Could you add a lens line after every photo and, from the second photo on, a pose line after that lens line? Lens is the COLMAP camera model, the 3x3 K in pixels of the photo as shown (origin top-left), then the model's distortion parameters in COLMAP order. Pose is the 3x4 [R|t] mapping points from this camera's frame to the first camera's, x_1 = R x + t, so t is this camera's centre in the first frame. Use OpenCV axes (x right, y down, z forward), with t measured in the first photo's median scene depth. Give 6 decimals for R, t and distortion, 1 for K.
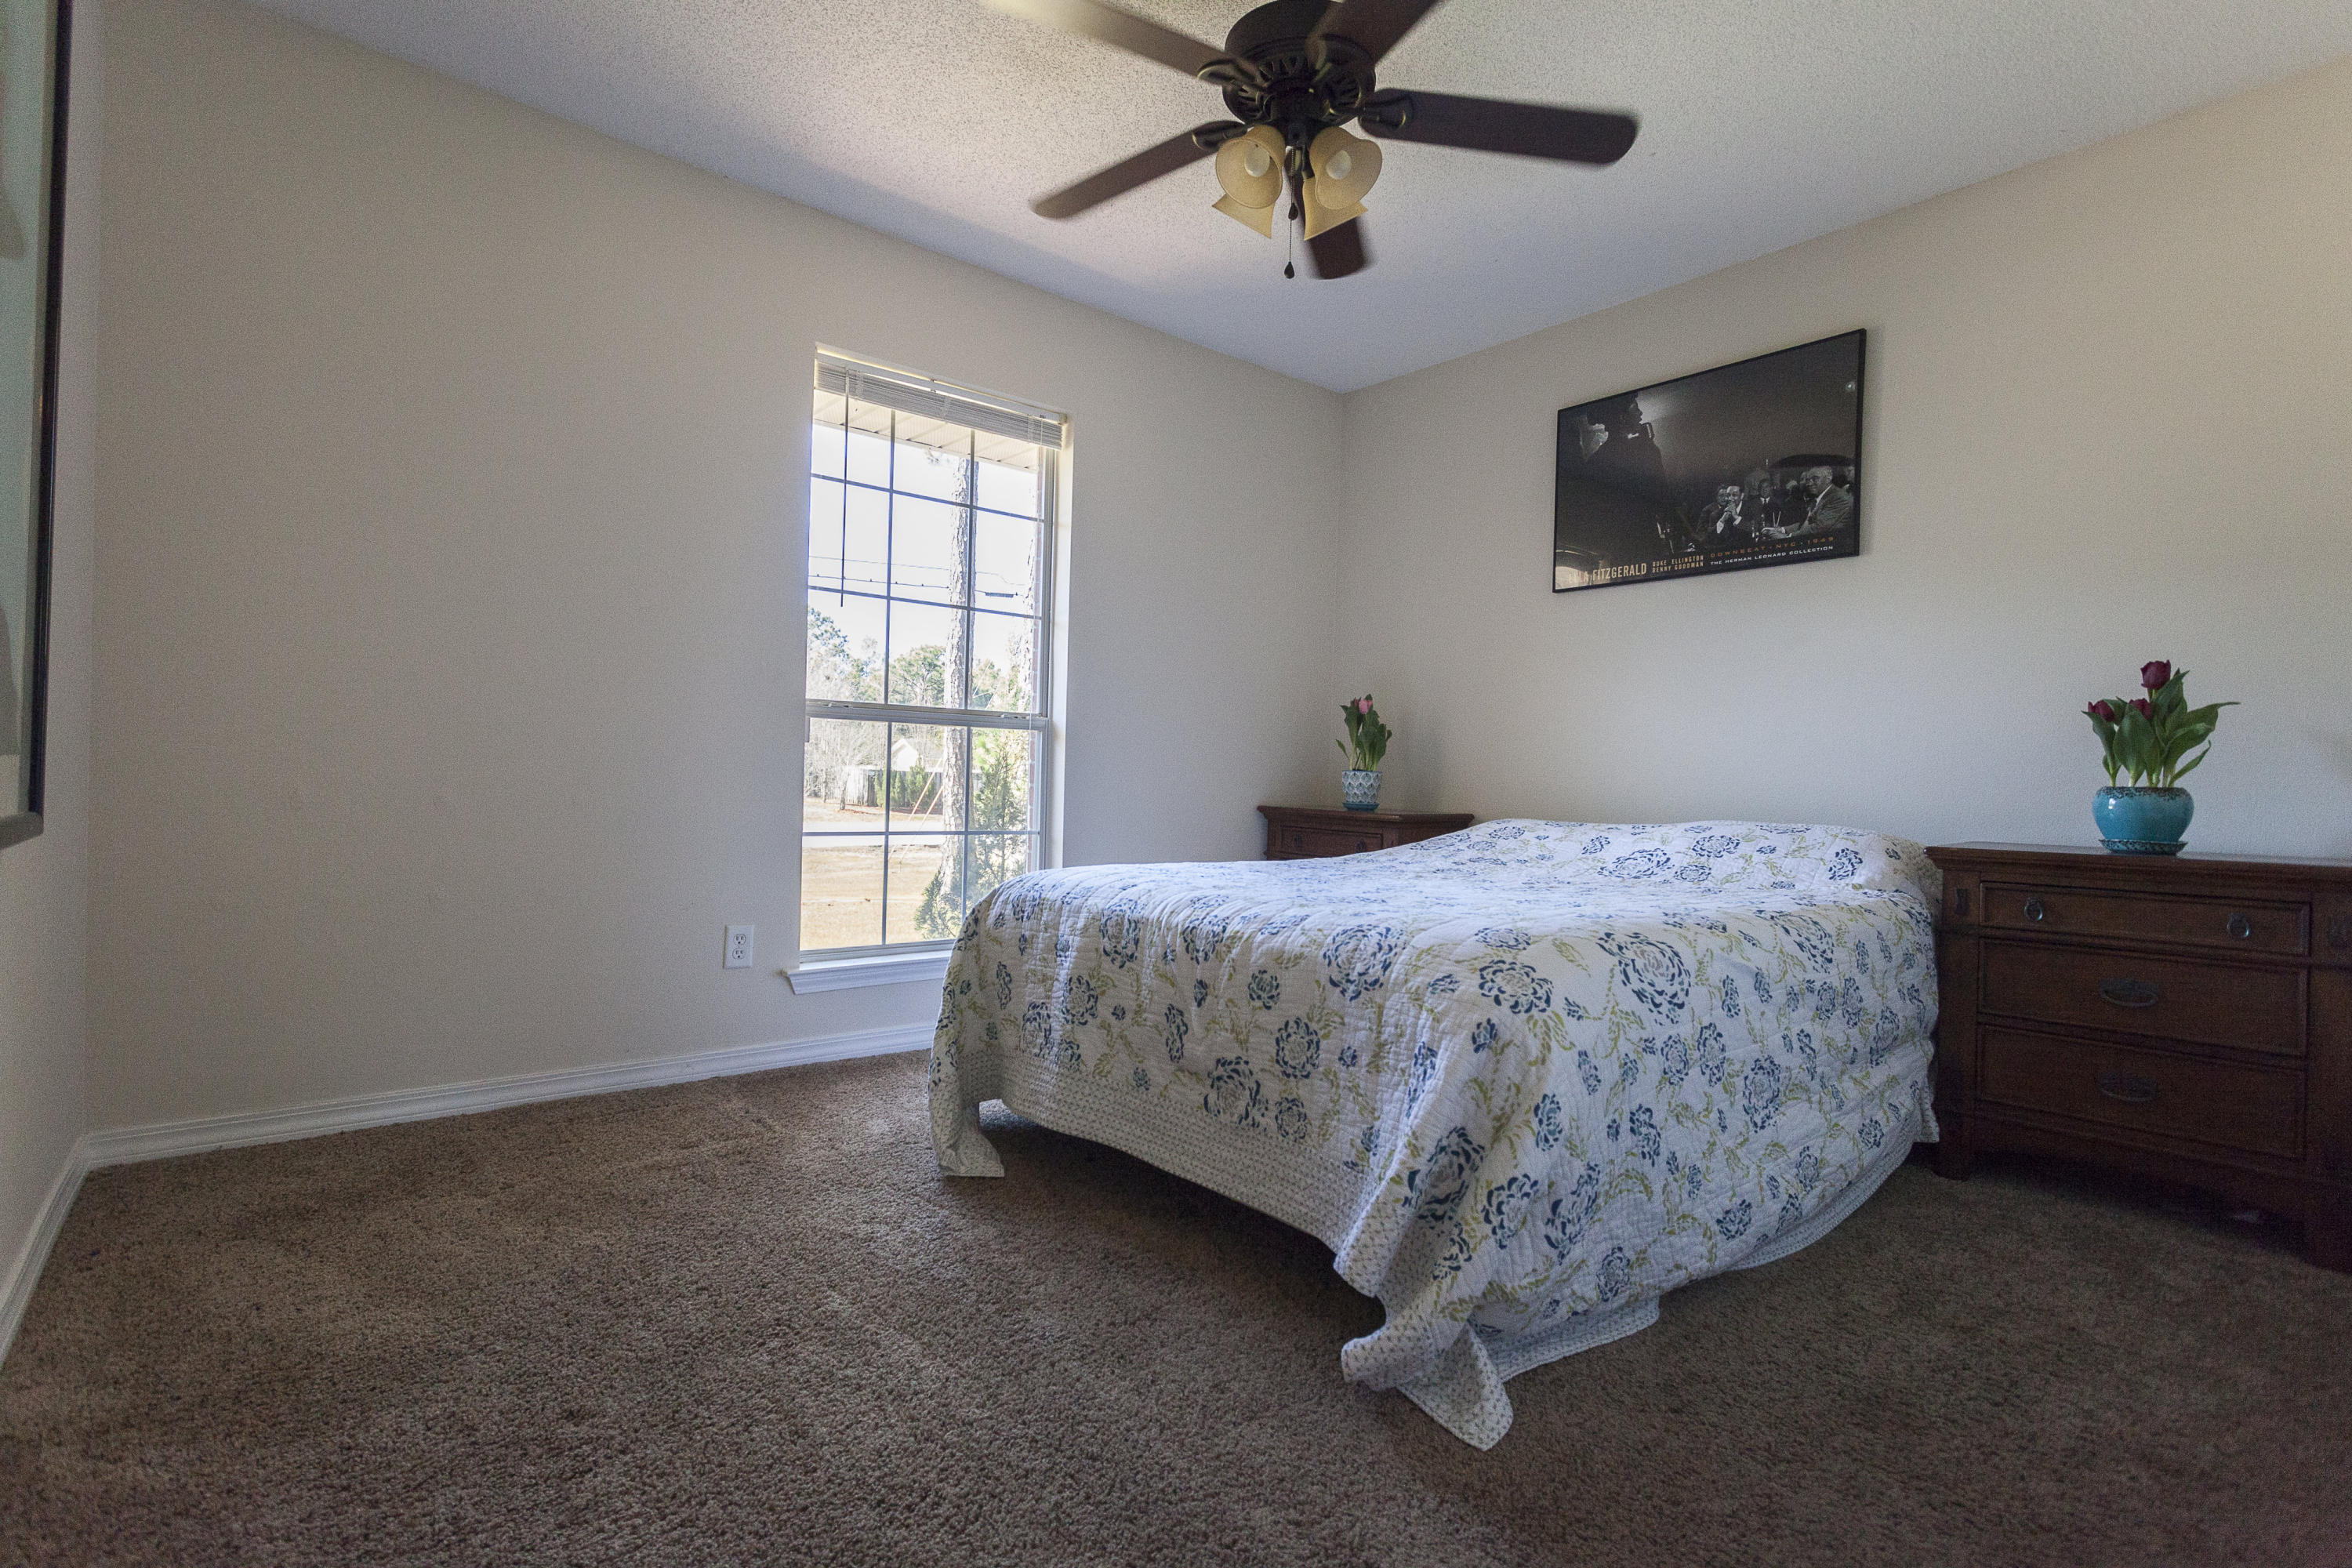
lens RADIAL K [[1101.8, 0, 1179.2], [0, 1101.8, 786.5], [0, 0, 1]] dist [0.005576, 0.000292]
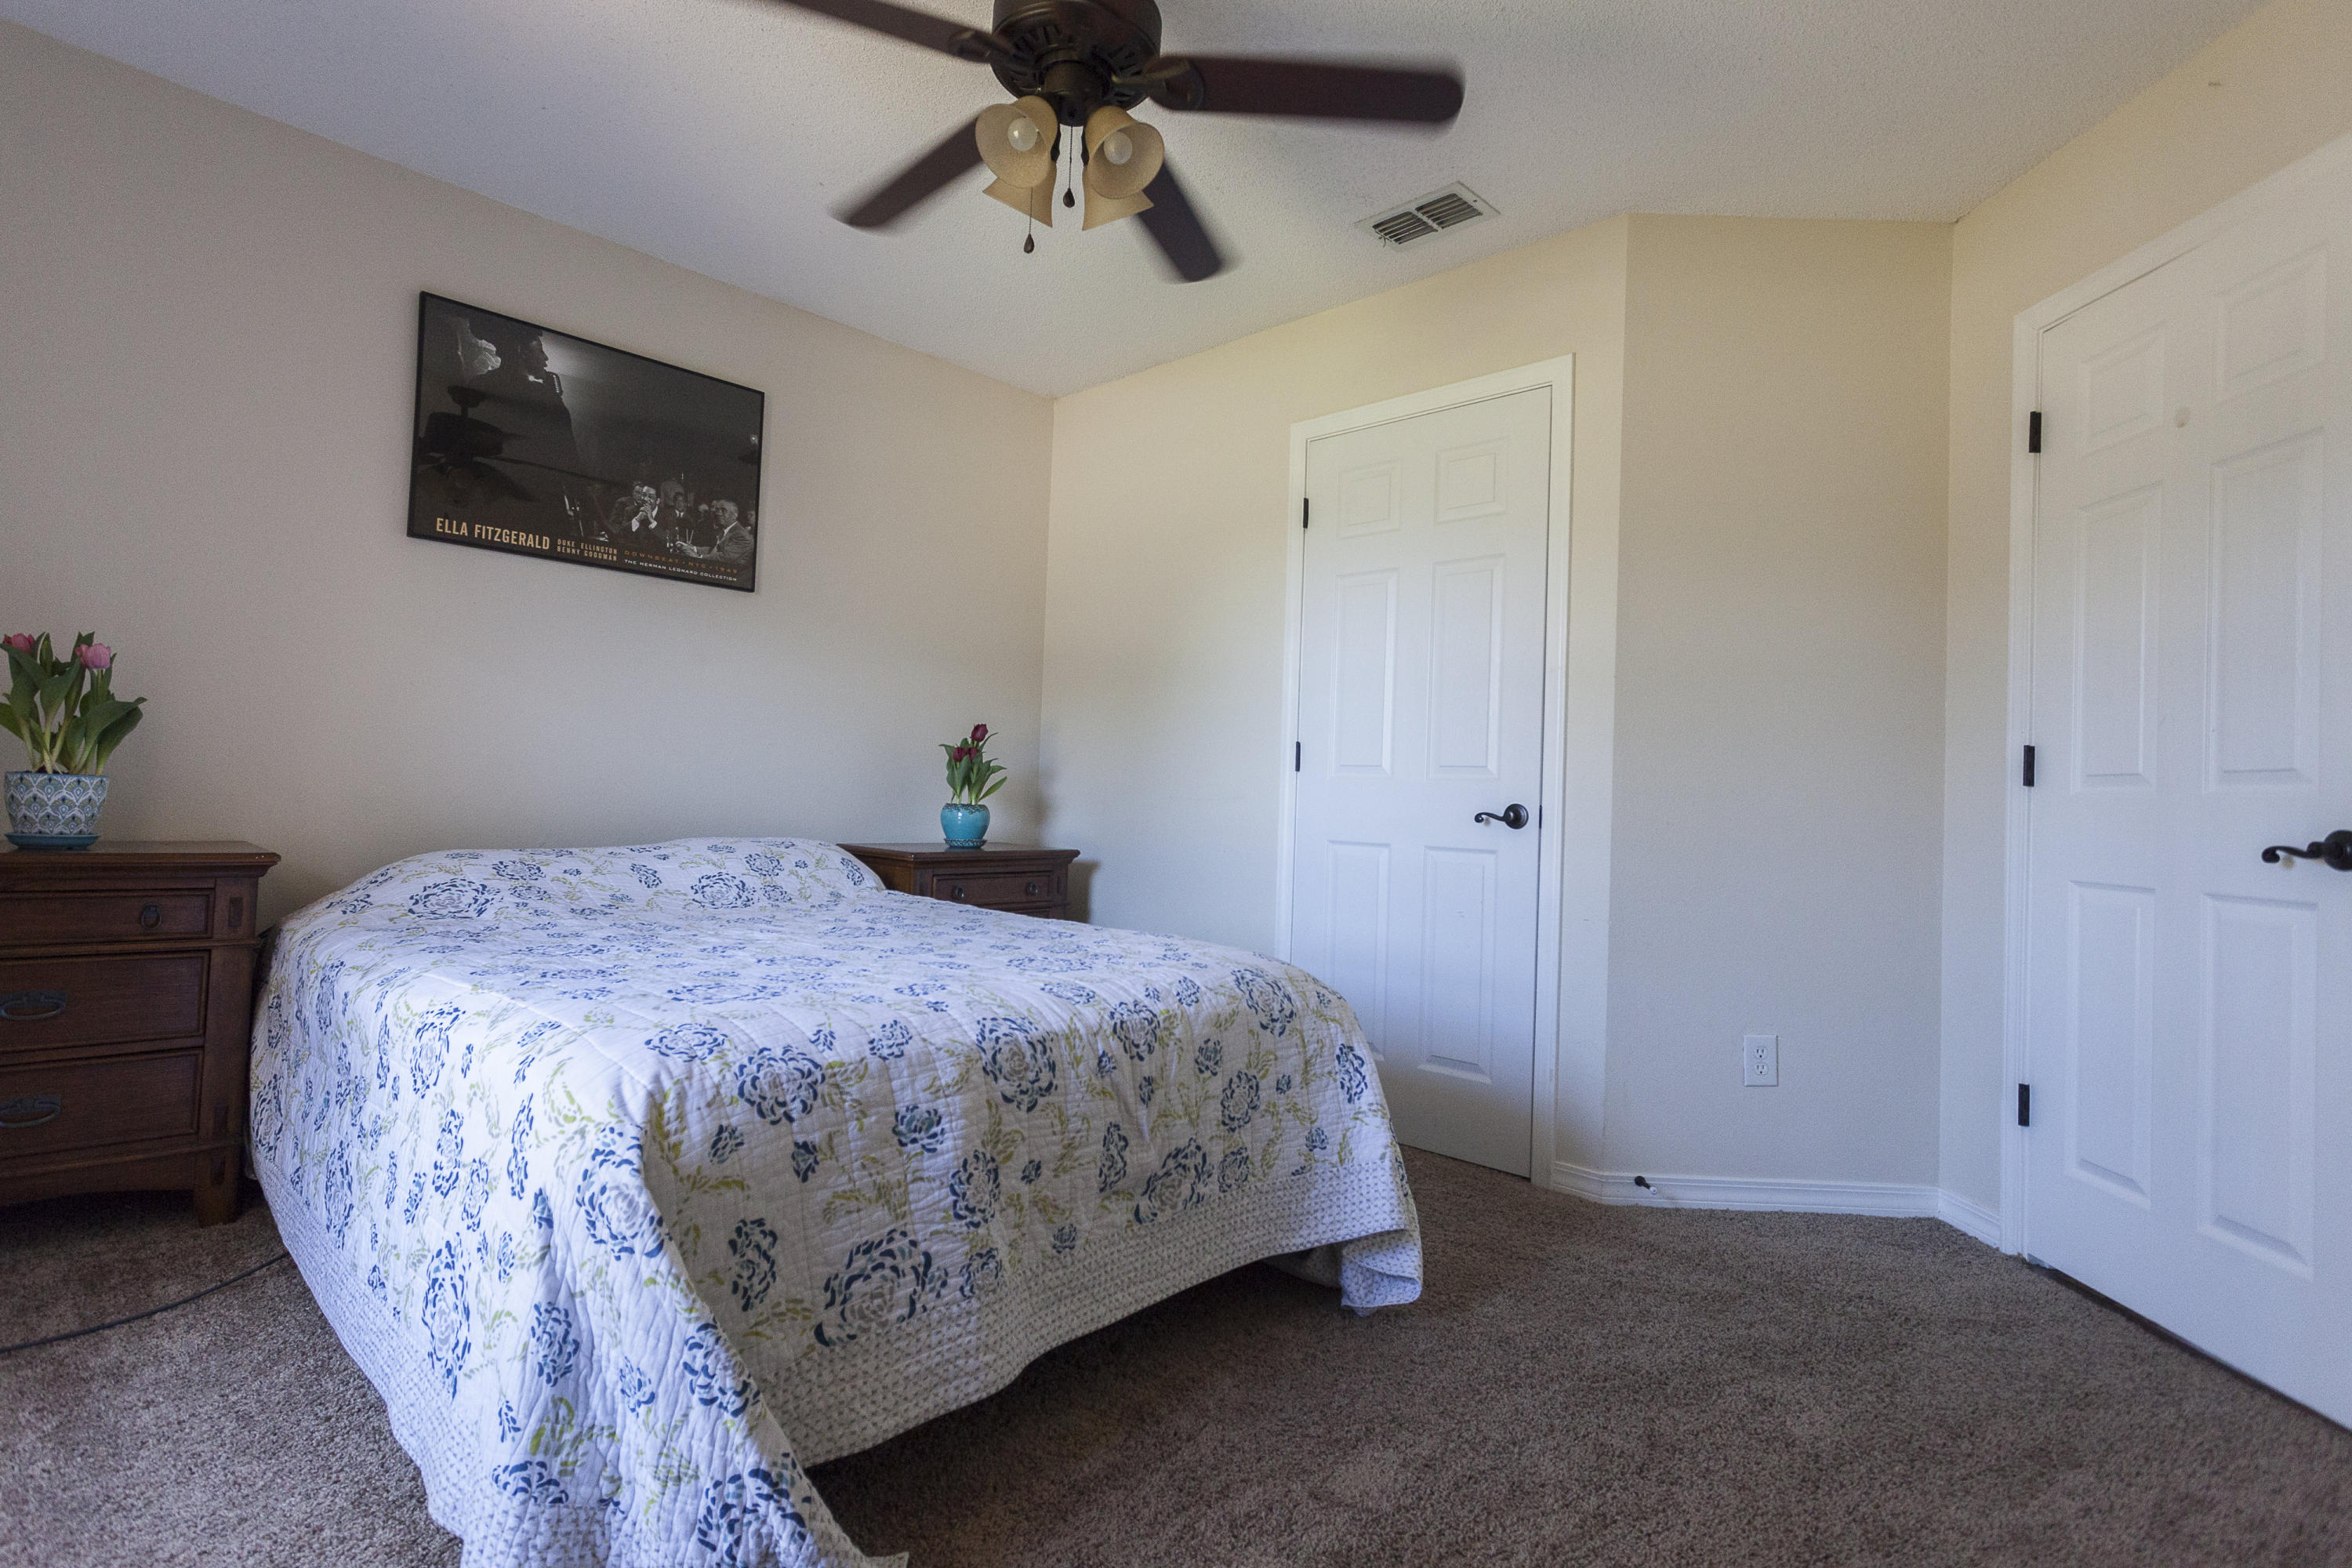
lens RADIAL K [[1101.8, 0, 1179.7], [0, 1101.8, 775.0], [0, 0, 1]] dist [0.005576, 0.000292]
pose [[-0.083191, -0.006383, 0.996513, -0.776181], [-0.033165, 0.999443, 0.003633, -0.062695], [-0.995982, -0.032747, -0.083356, 0.954605]]
